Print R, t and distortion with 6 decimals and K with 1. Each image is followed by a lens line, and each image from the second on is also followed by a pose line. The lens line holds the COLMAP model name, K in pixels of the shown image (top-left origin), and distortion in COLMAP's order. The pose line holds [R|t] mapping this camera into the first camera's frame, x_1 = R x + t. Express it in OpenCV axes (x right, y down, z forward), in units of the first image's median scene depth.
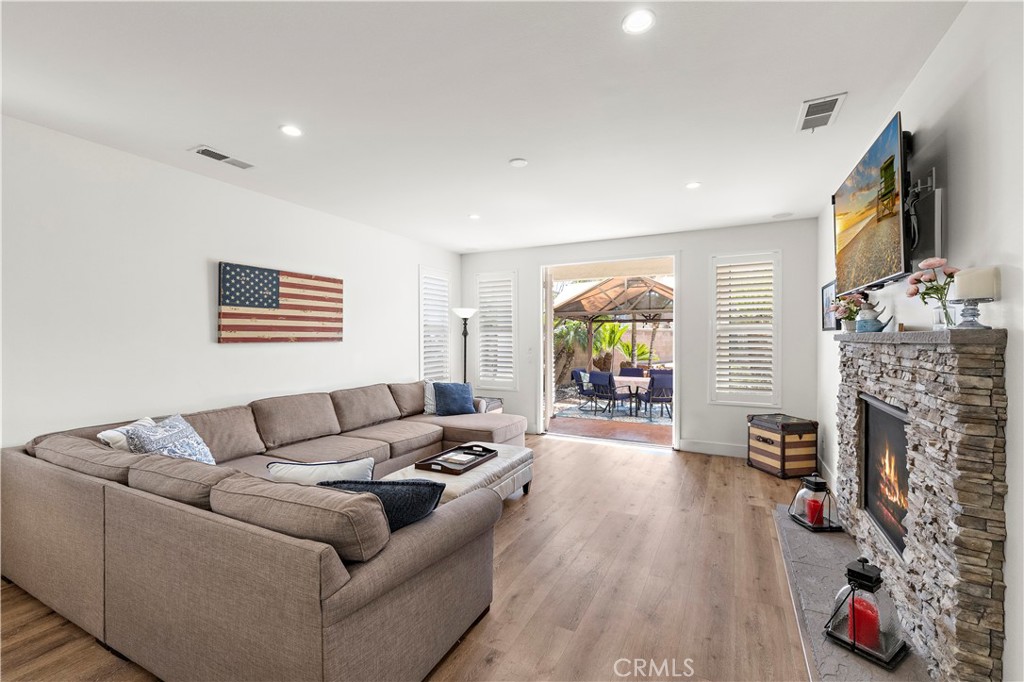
lens RADIAL K [[429.2, 0, 513.7], [0, 429.2, 338.4], [0, 0, 1]] dist [-0.001344, 0.000100]
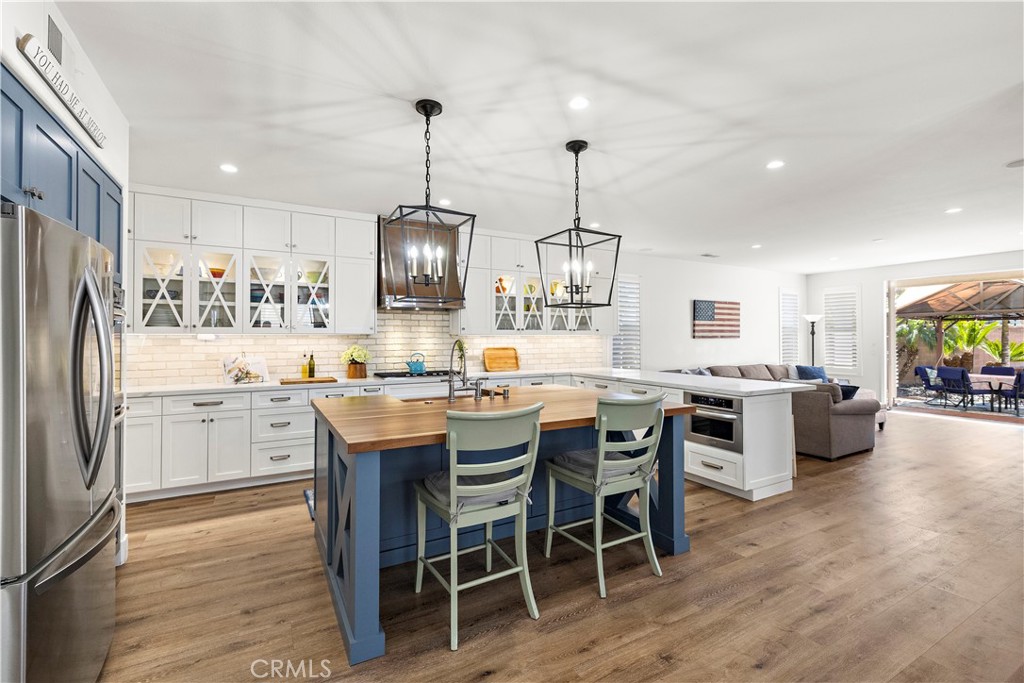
lens RADIAL K [[449.1, 0, 512.0], [0, 449.1, 334.1], [0, 0, 1]] dist [0.005450, -0.001275]
pose [[0.830297, -0.005464, -0.557294, -0.103113], [0.000082, 0.999953, -0.009682, 0.006030], [0.557321, 0.007994, 0.830259, -0.697675]]
